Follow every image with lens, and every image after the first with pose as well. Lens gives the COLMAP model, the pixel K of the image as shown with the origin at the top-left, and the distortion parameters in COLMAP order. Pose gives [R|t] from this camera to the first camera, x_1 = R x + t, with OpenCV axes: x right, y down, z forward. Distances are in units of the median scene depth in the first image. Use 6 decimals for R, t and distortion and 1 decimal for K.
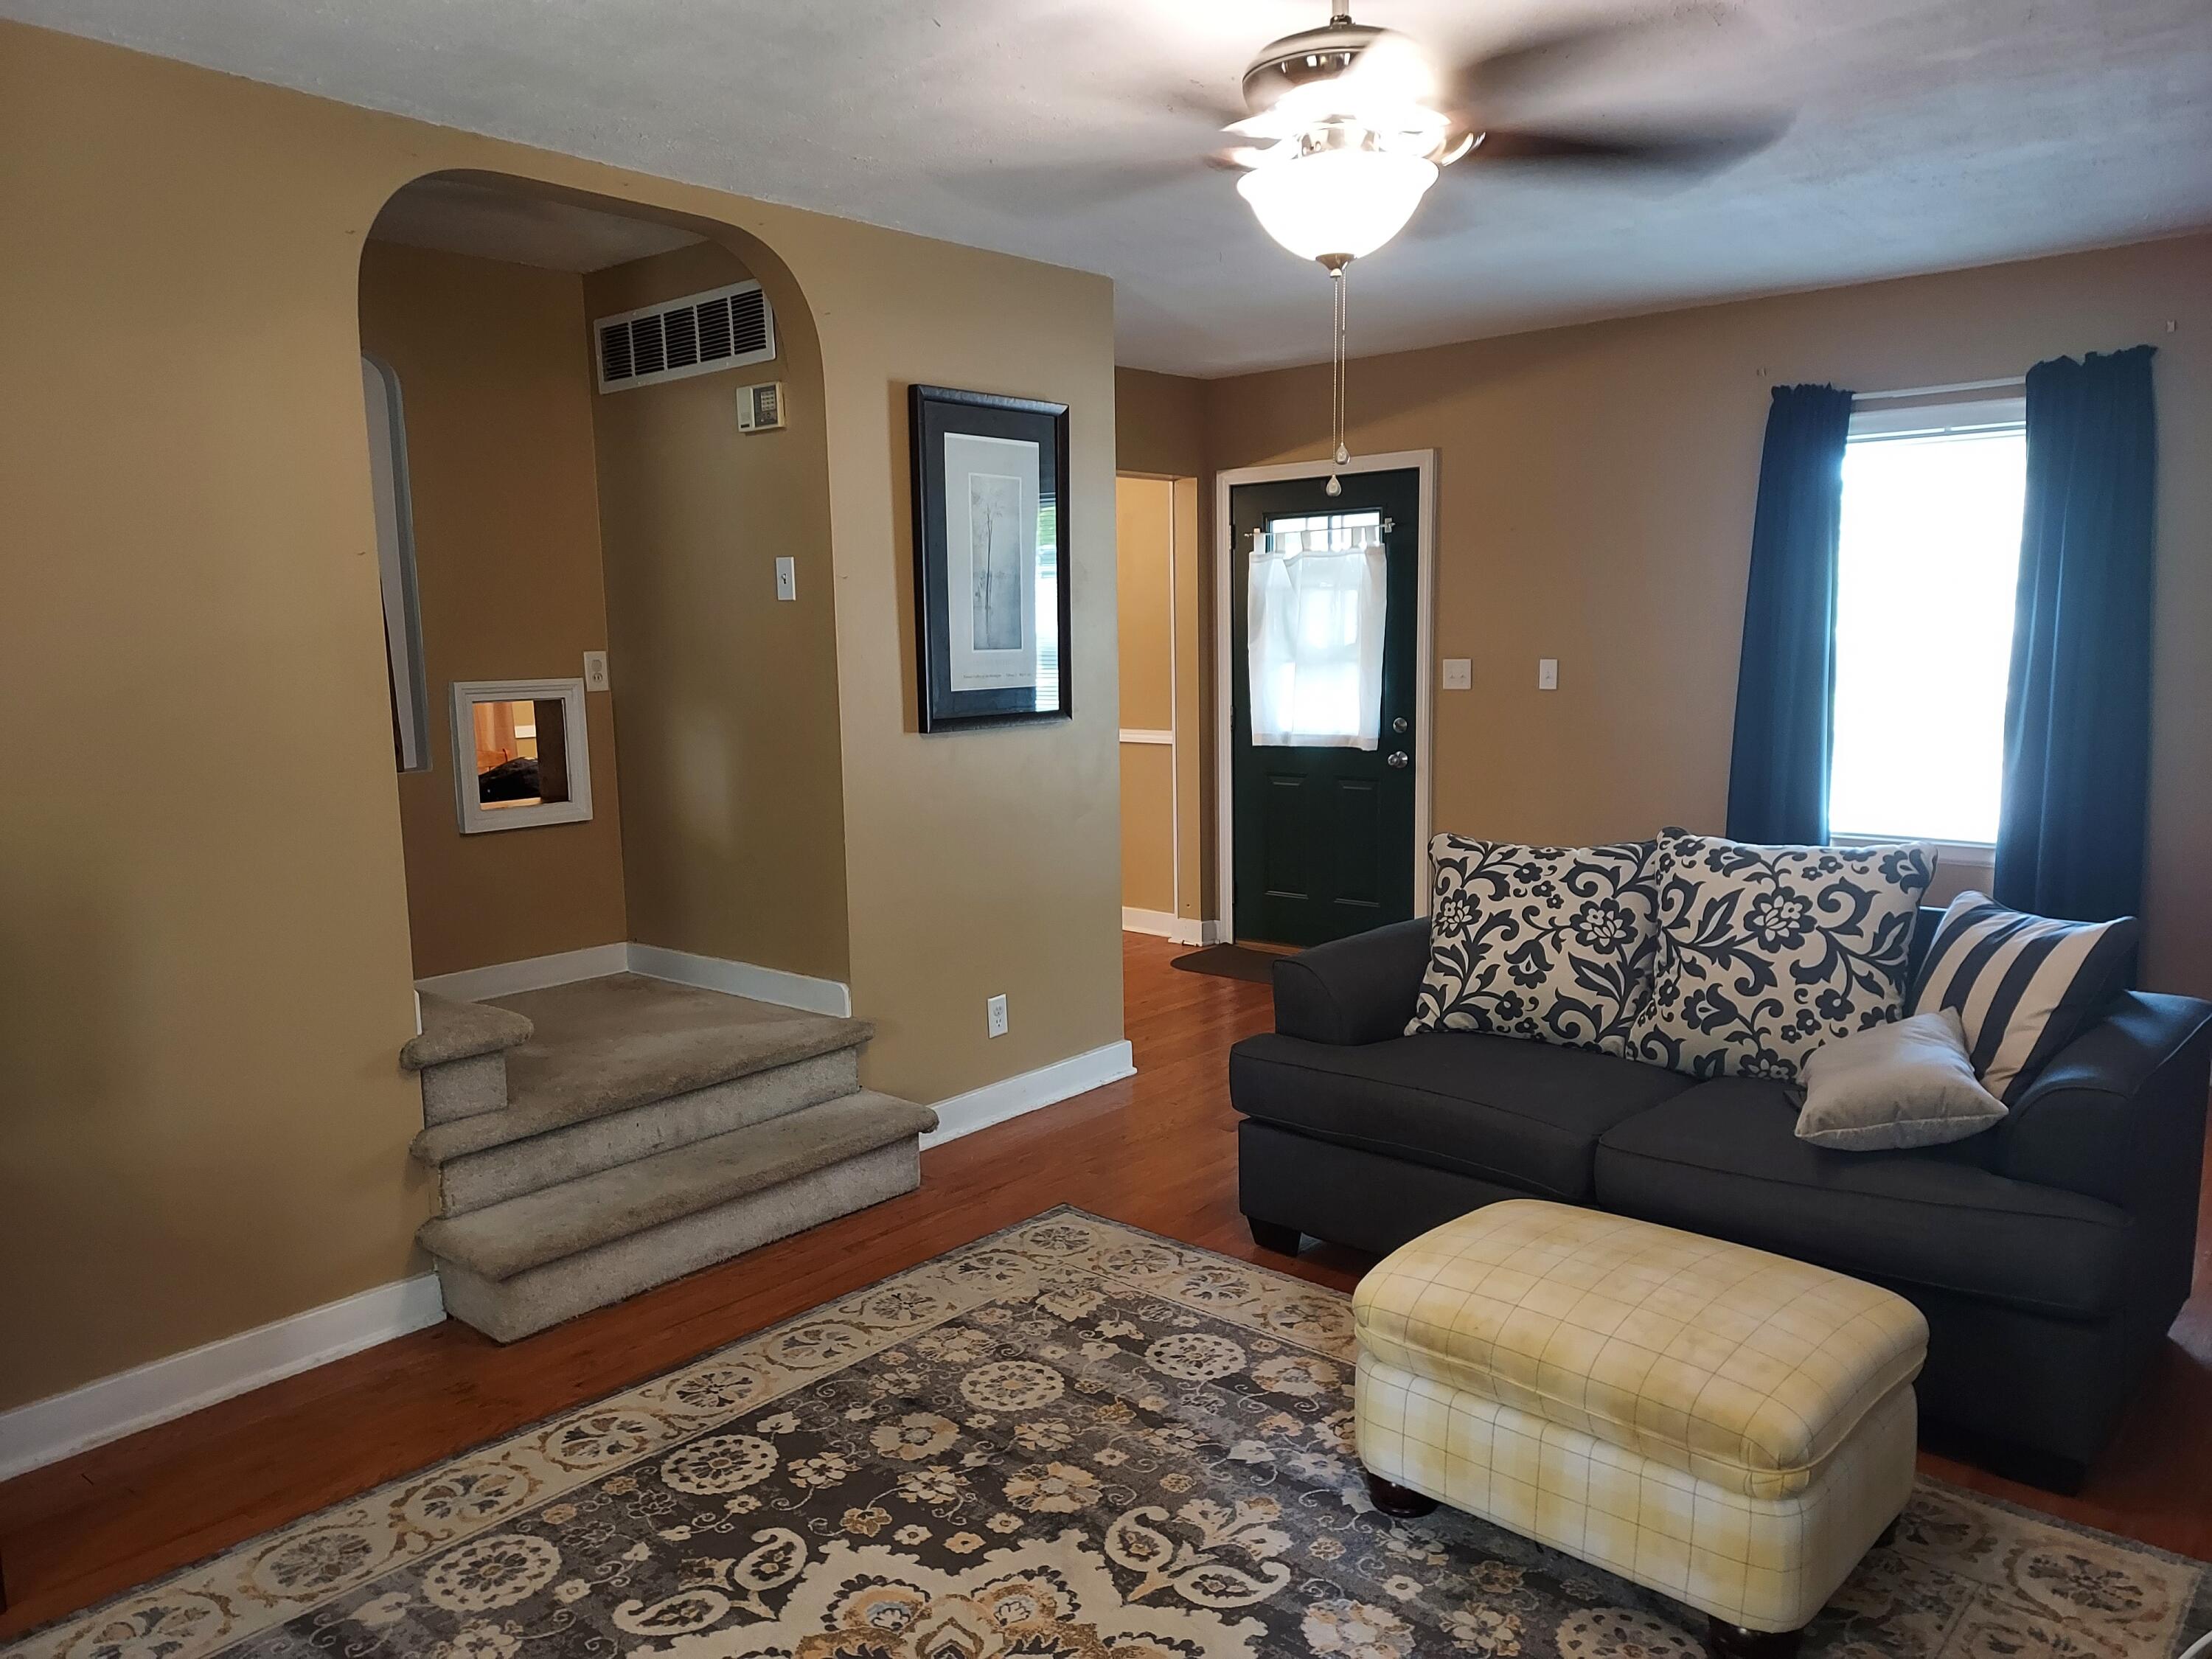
lens RADIAL K [[1595.1, 0, 1111.5], [0, 1595.1, 842.8], [0, 0, 1]] dist [0.051986, -0.050804]
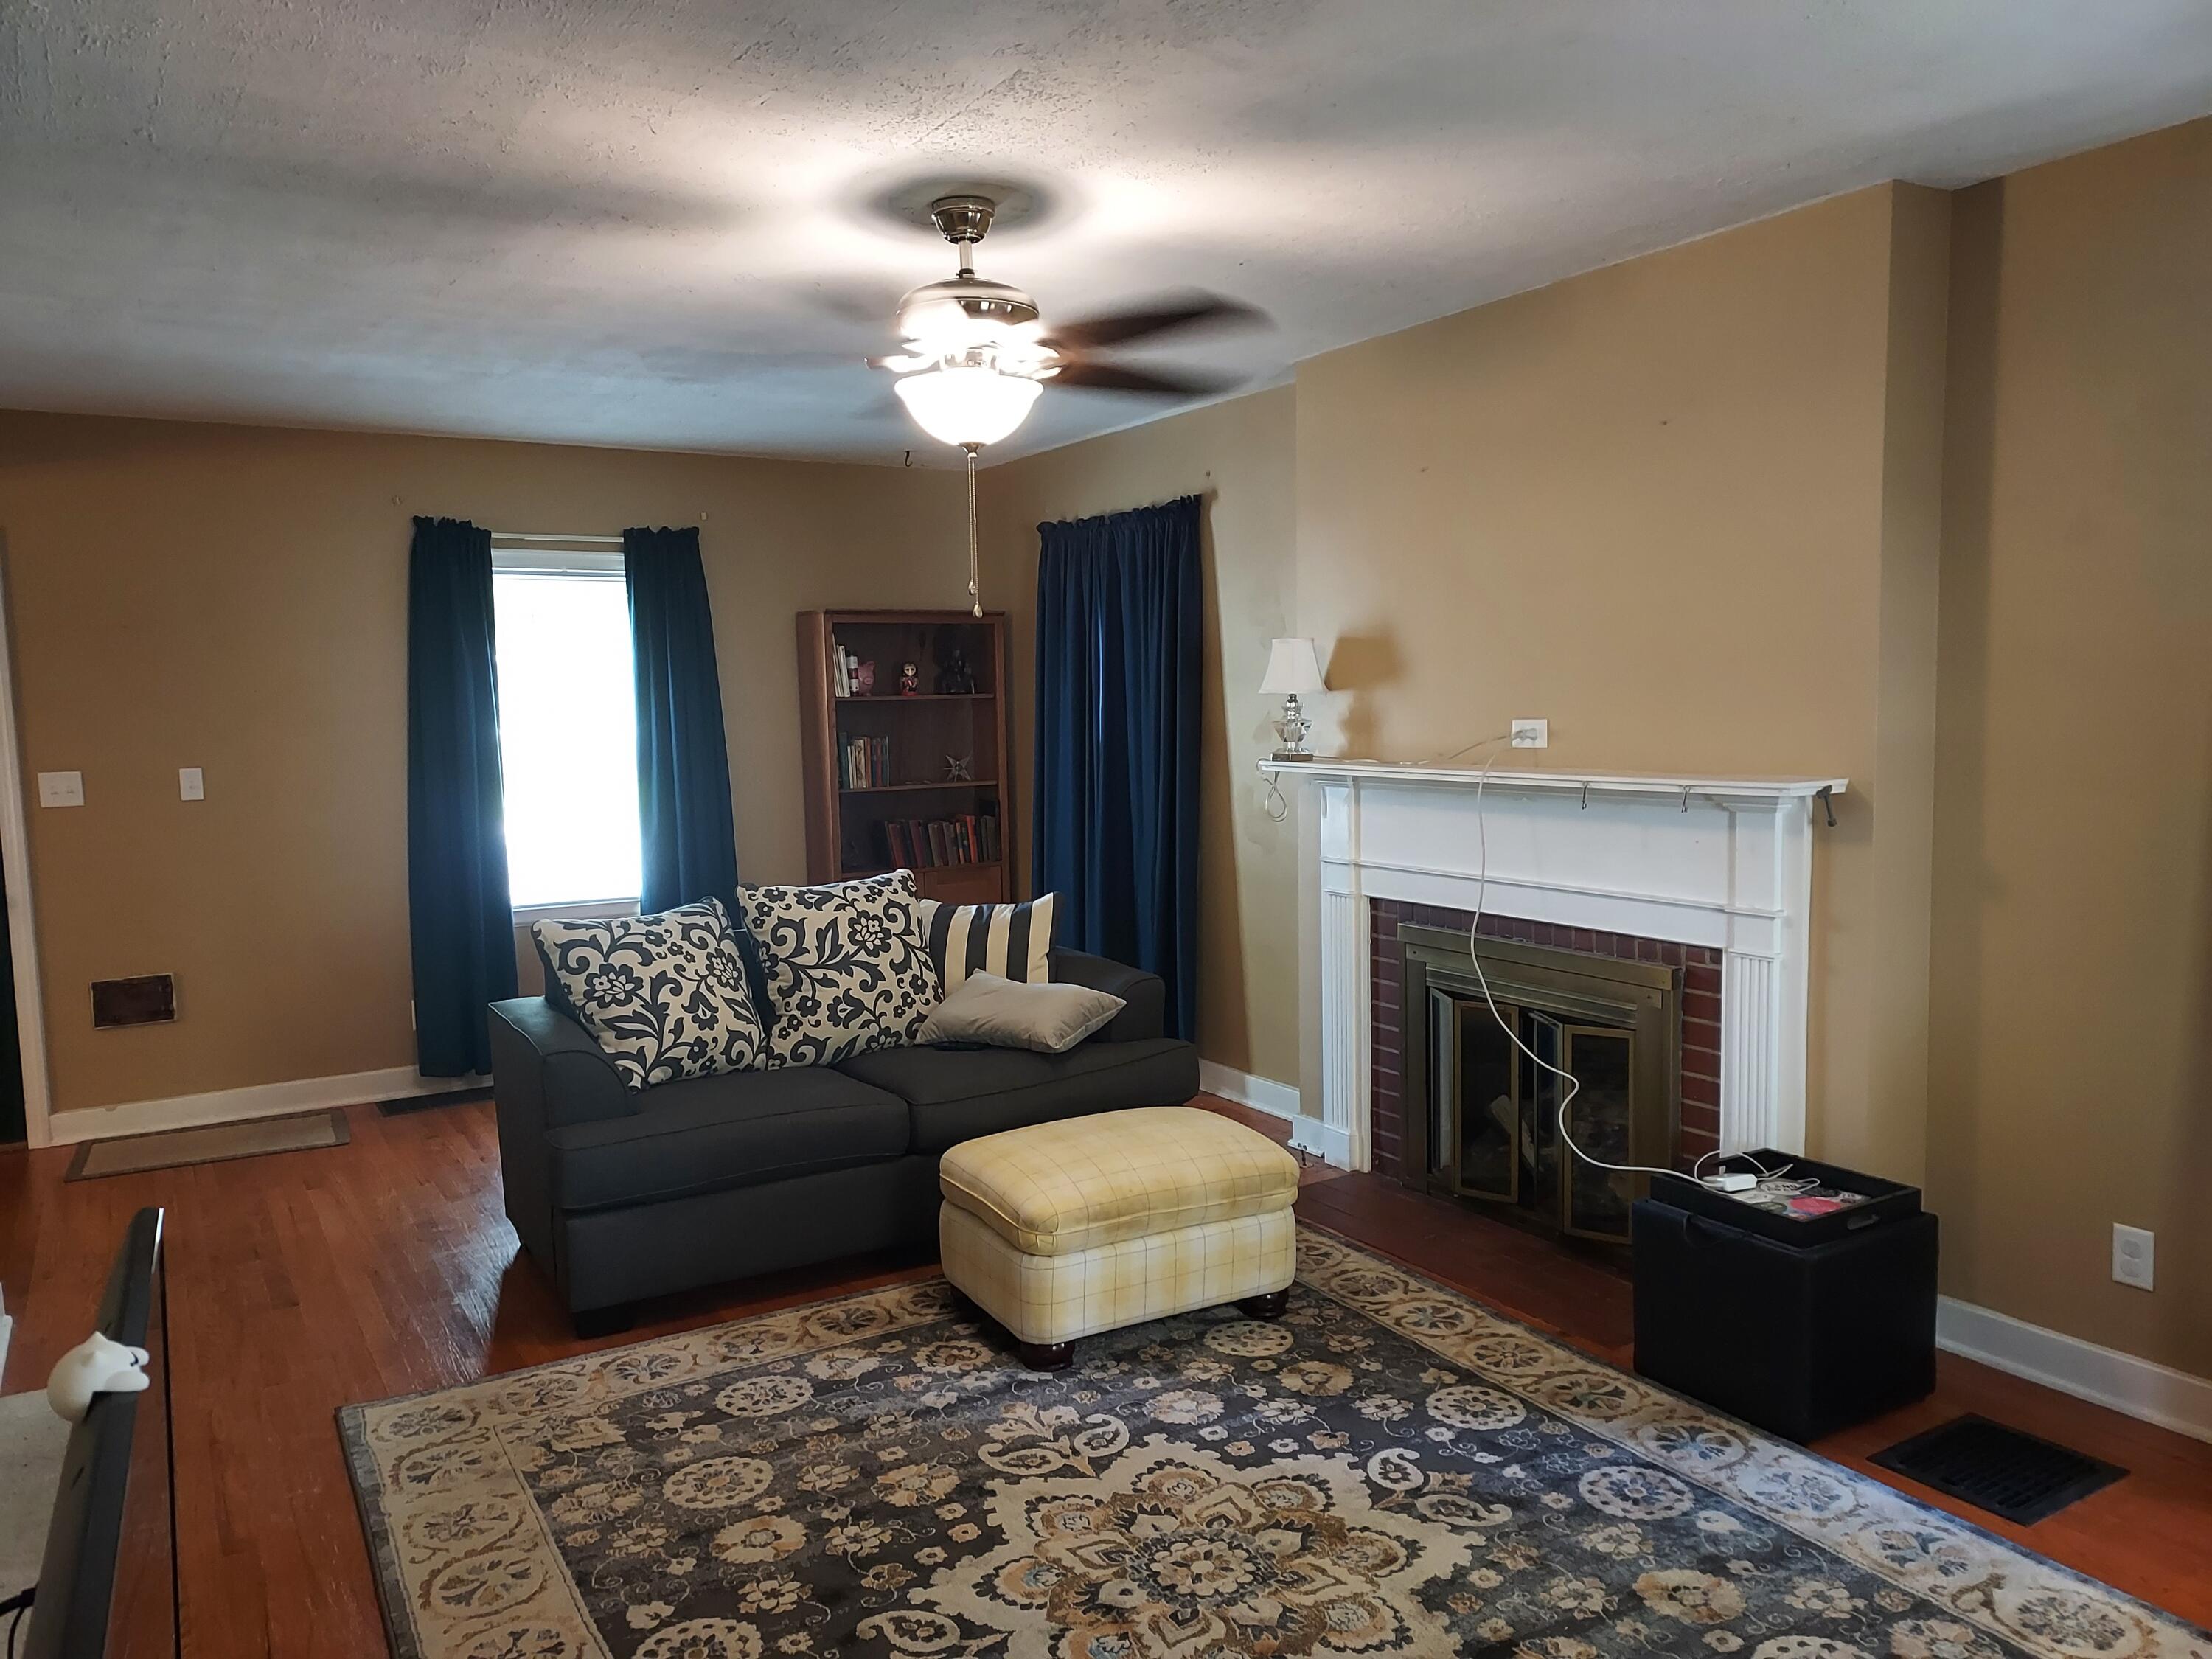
lens RADIAL K [[1595.1, 0, 1107.8], [0, 1595.1, 821.1], [0, 0, 1]] dist [0.051986, -0.050804]
pose [[0.312801, -0.063107, 0.947720, -0.816947], [0.145494, 0.989198, 0.017847, -0.042312], [-0.938609, 0.132305, 0.318604, 0.368521]]
